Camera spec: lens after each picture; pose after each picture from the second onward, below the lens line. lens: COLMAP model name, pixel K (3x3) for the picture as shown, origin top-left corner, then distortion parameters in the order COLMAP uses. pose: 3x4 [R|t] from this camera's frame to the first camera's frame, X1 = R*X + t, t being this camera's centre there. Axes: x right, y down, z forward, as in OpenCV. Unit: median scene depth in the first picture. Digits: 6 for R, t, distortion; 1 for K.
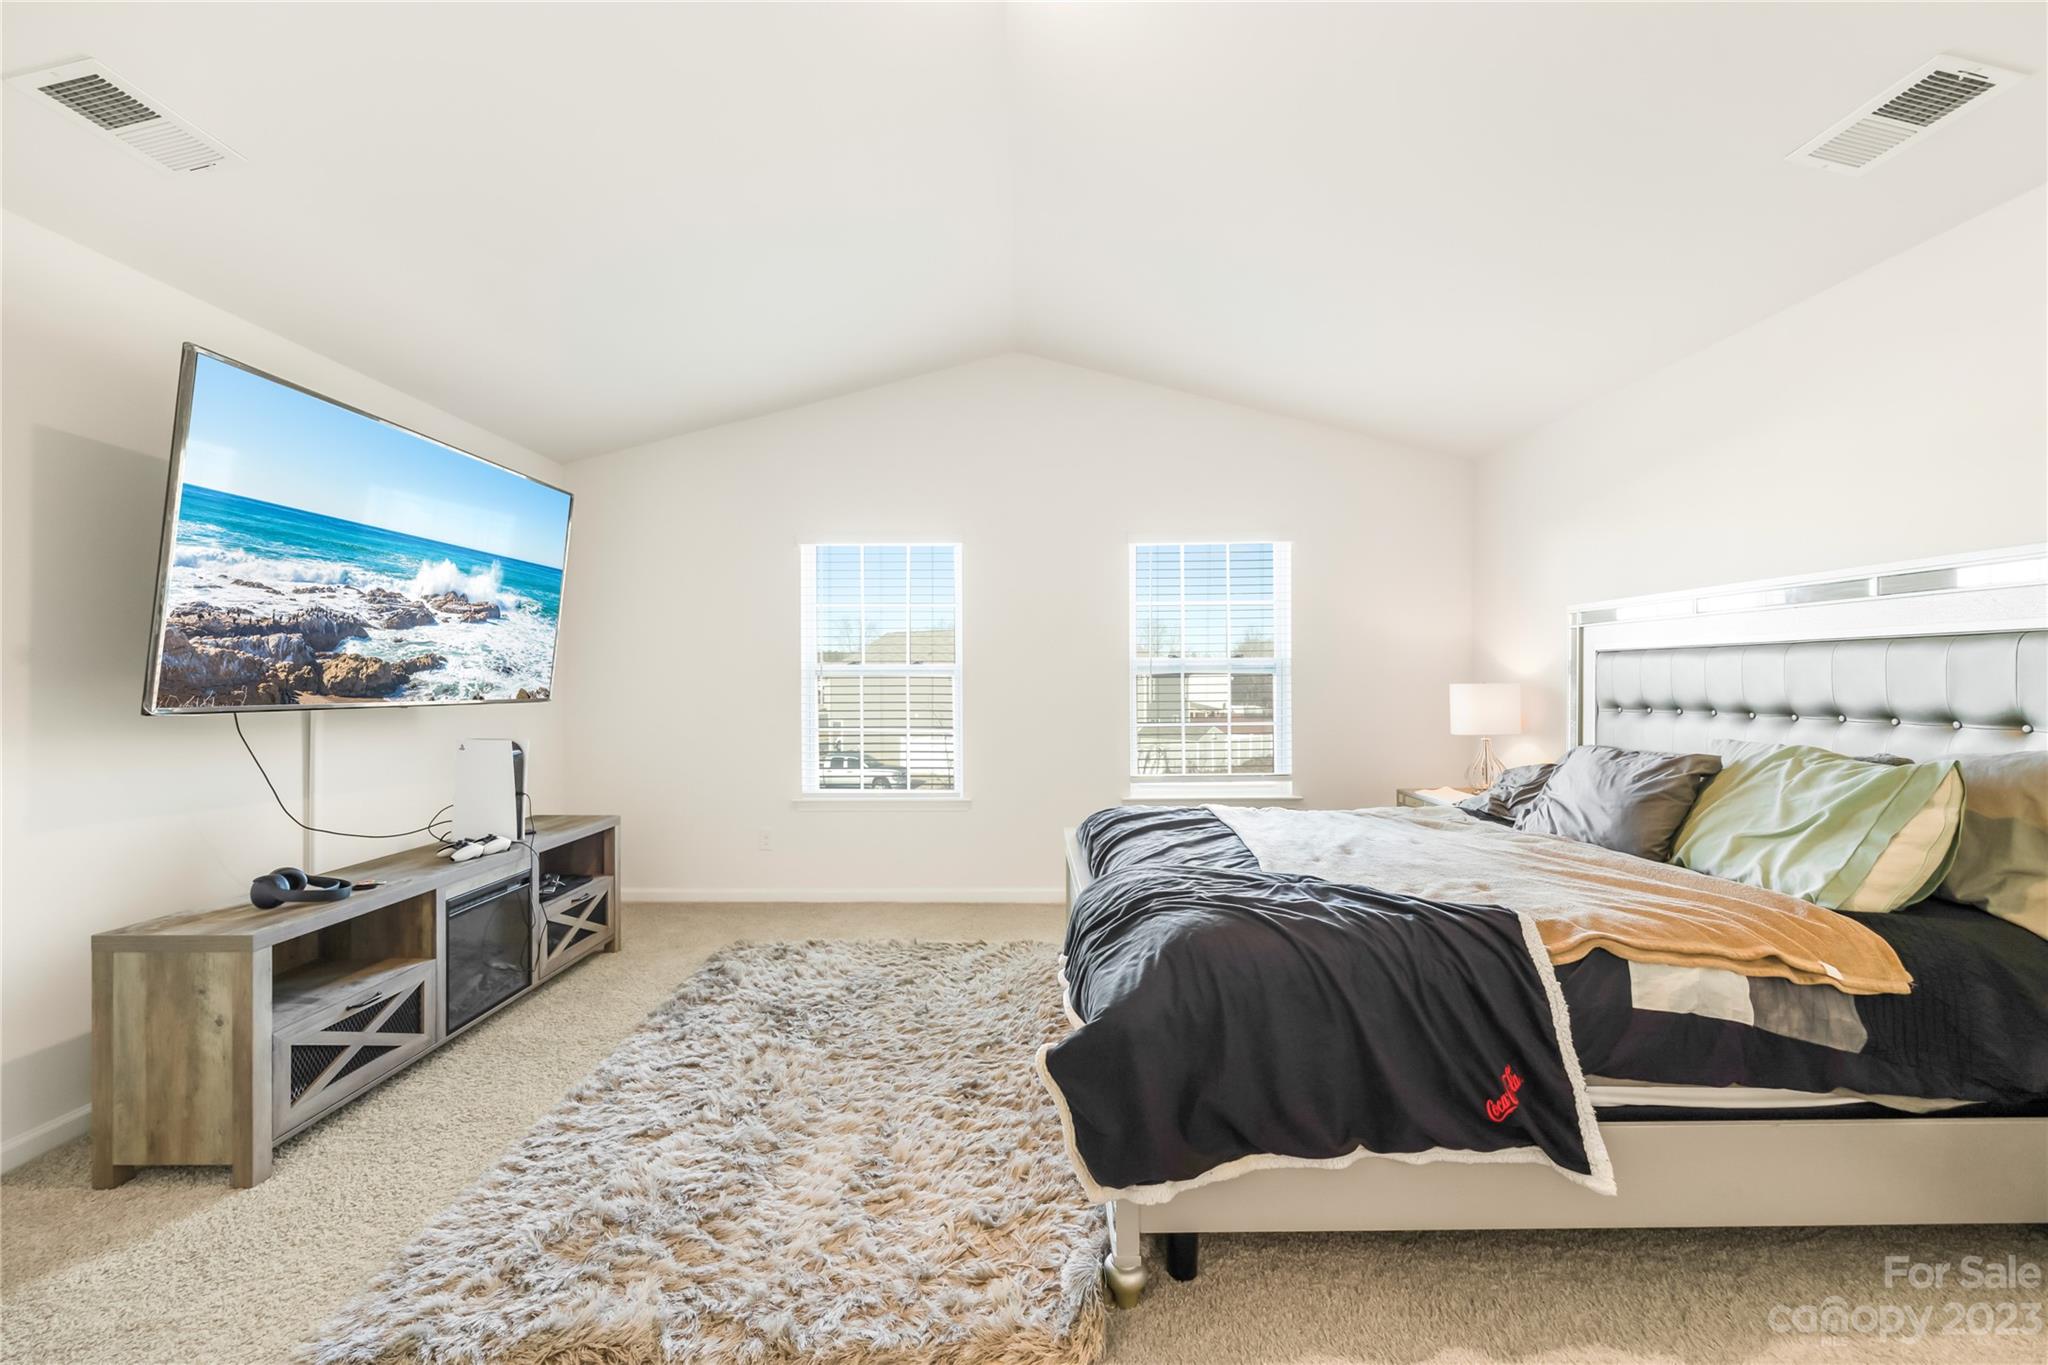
lens RADIAL K [[834.2, 0, 1024.2], [0, 834.2, 676.9], [0, 0, 1]] dist [0.001822, 0.000034]
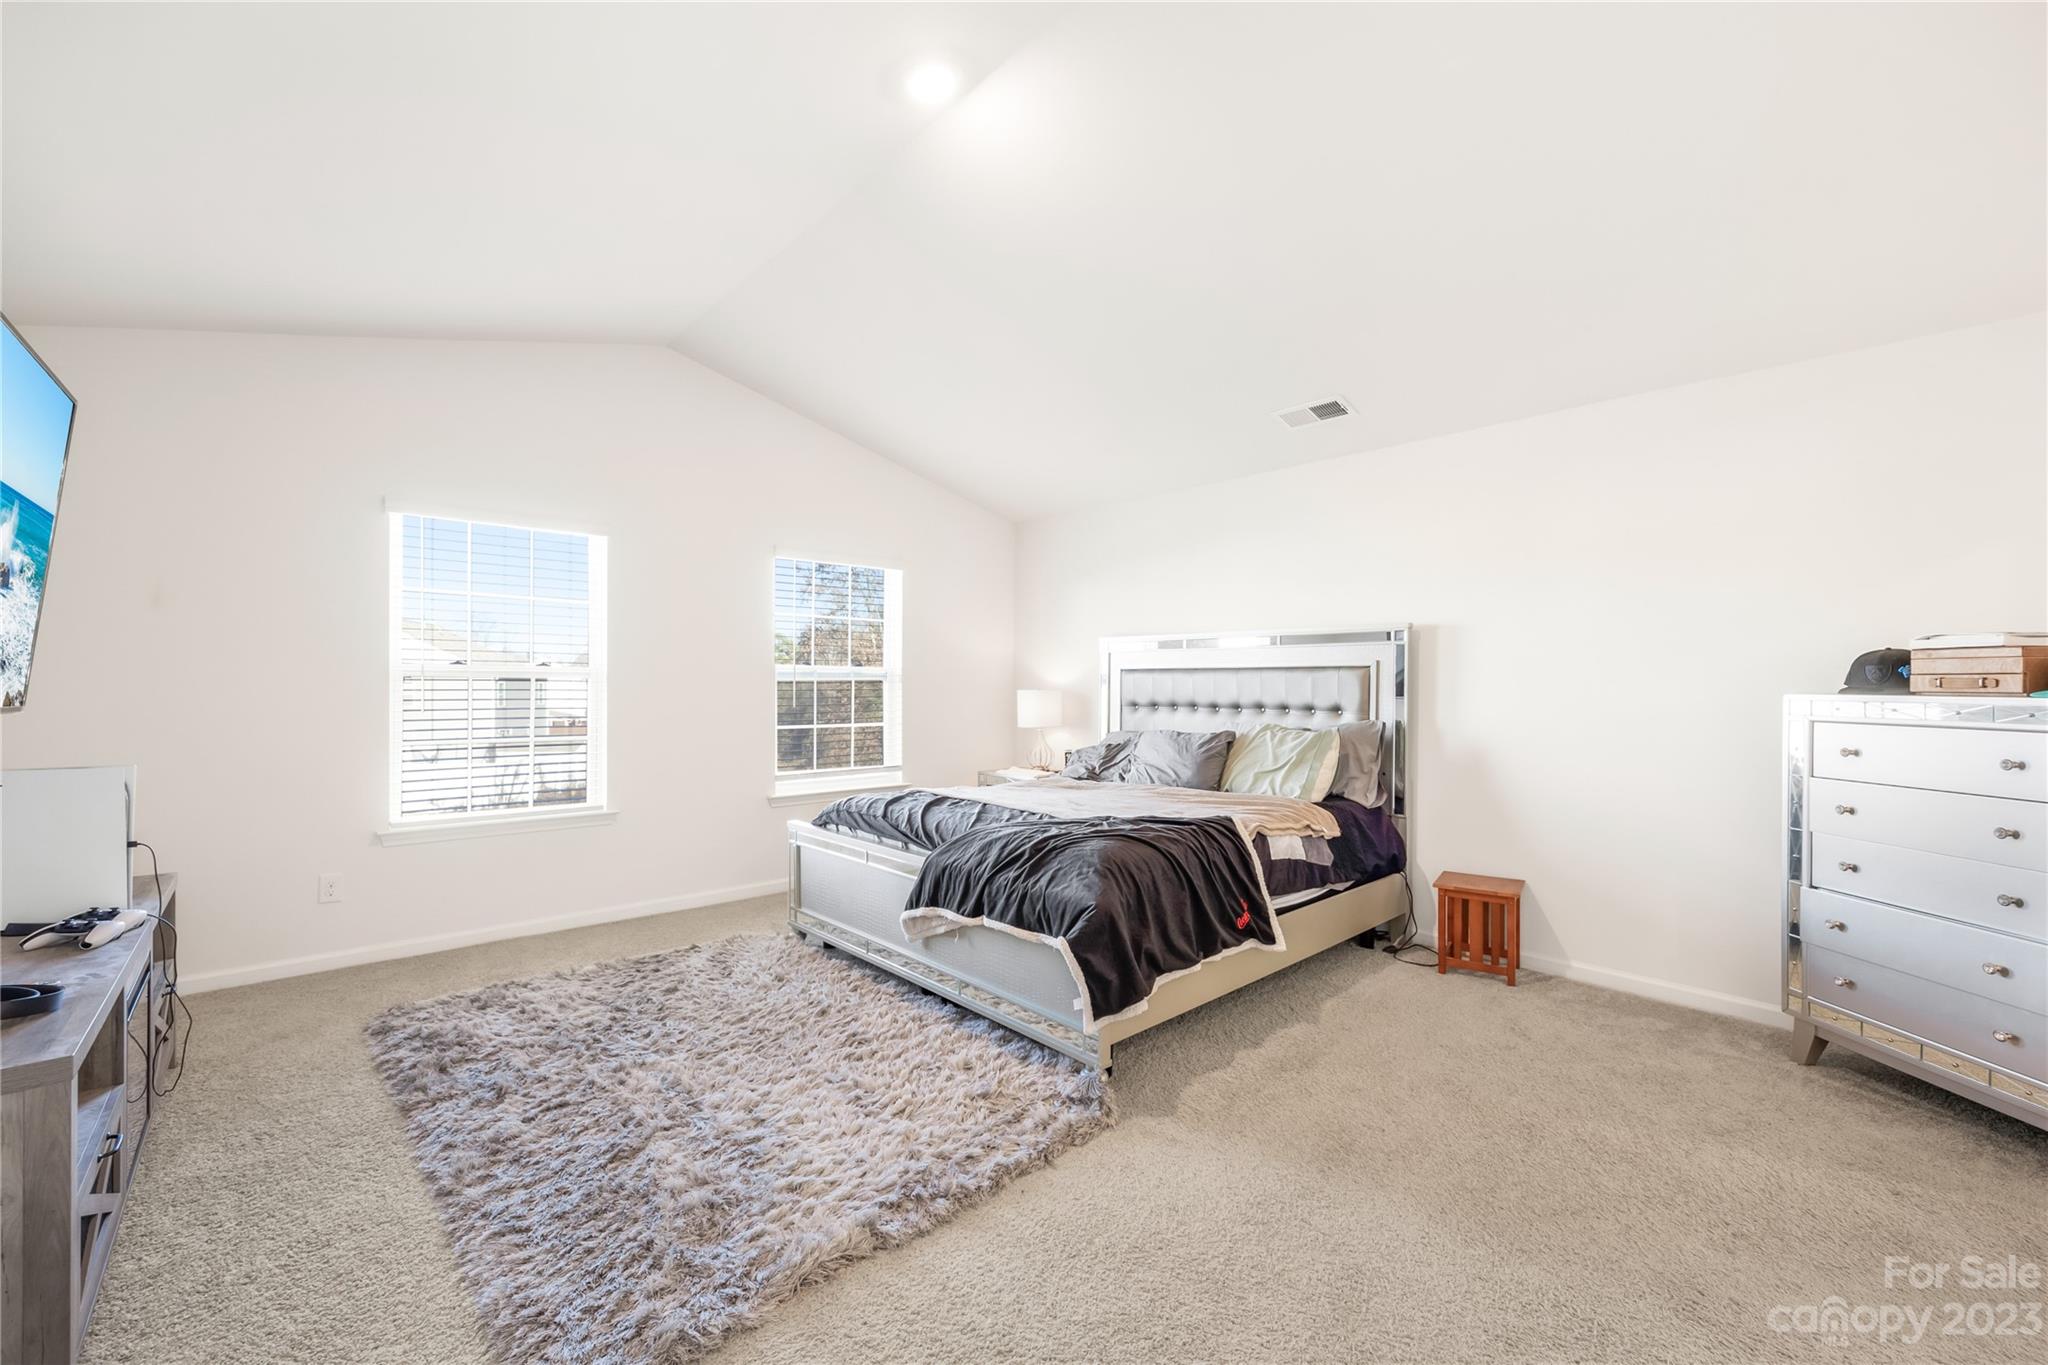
lens RADIAL K [[834.2, 0, 1046.7], [0, 834.2, 684.1], [0, 0, 1]] dist [0.001822, 0.000034]
pose [[0.726544, 0.009483, 0.687055, -0.699013], [-0.010538, 0.999941, -0.002658, 0.002520], [-0.687039, -0.005308, 0.726601, -0.025325]]
